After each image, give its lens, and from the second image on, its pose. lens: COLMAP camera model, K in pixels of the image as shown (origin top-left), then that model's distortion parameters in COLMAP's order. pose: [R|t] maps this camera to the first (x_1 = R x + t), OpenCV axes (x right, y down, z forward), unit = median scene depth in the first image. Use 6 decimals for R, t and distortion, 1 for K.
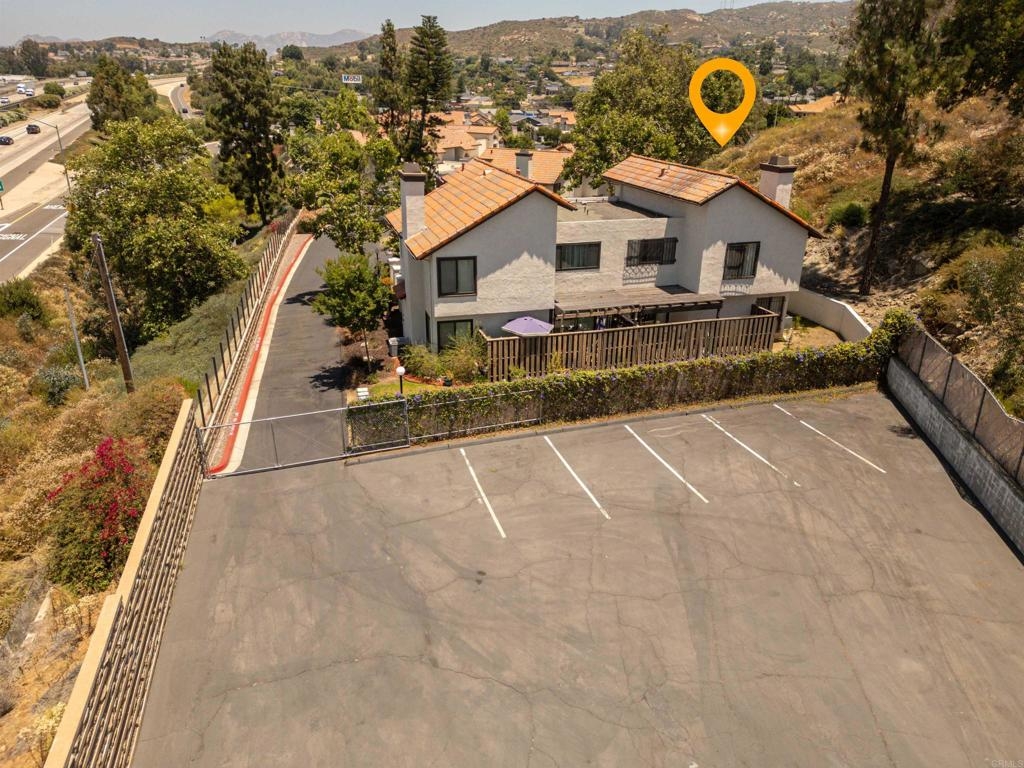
lens RADIAL K [[714.0, 0, 508.7], [0, 714.0, 382.8], [0, 0, 1]] dist [0.082738, -0.084049]
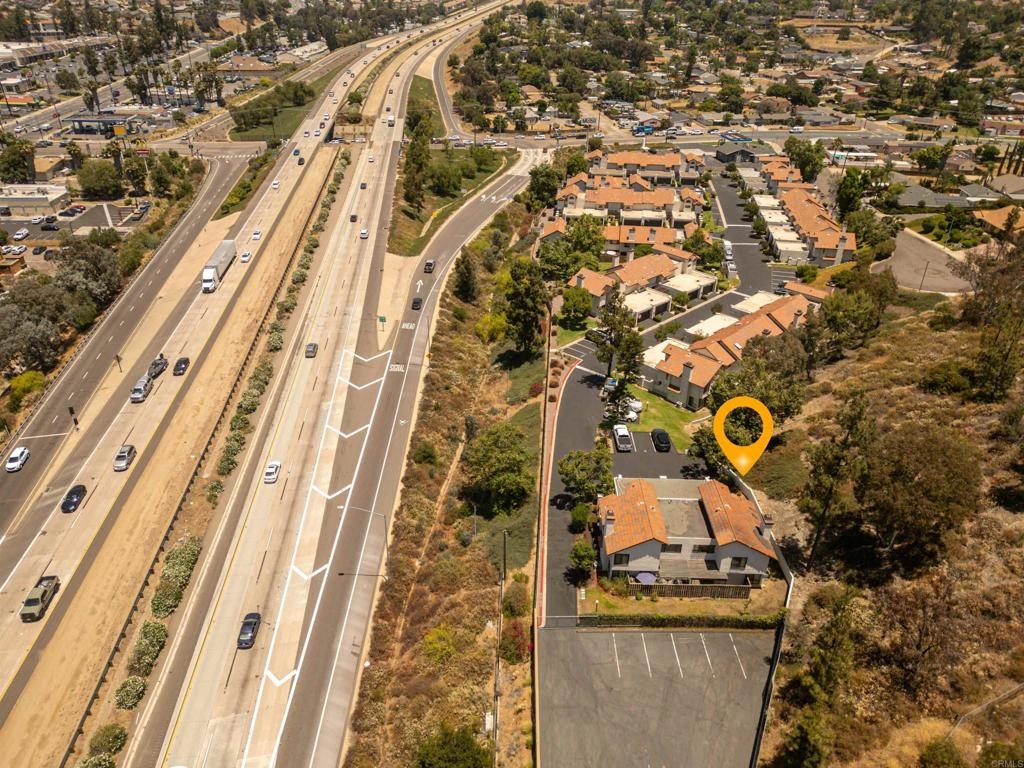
lens RADIAL K [[714.0, 0, 508.7], [0, 714.0, 382.8], [0, 0, 1]] dist [0.082738, -0.084049]
pose [[0.958017, 0.142302, -0.248906, 0.089718], [-0.110327, 0.984258, 0.138070, -0.990238], [0.264636, -0.104812, 0.958636, -1.466124]]
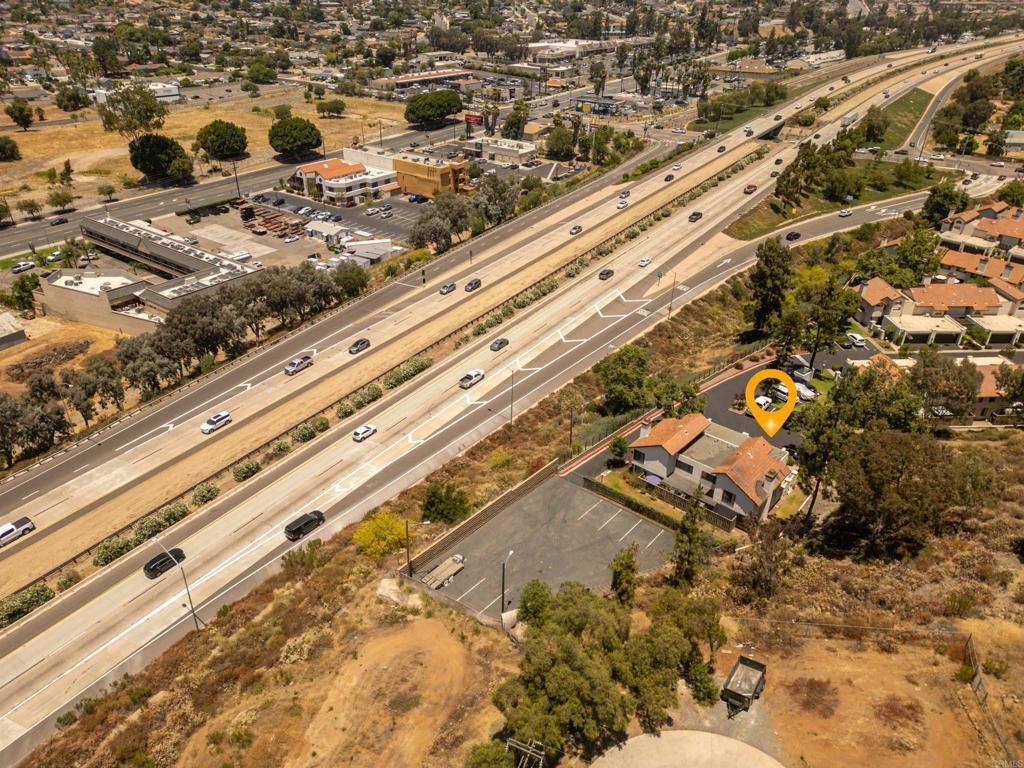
lens RADIAL K [[714.0, 0, 508.7], [0, 714.0, 382.8], [0, 0, 1]] dist [0.082738, -0.084049]
pose [[0.547912, 0.409532, -0.729435, 1.637334], [-0.324568, 0.907736, 0.265840, -0.994171], [0.771005, 0.091095, 0.630280, -1.401319]]
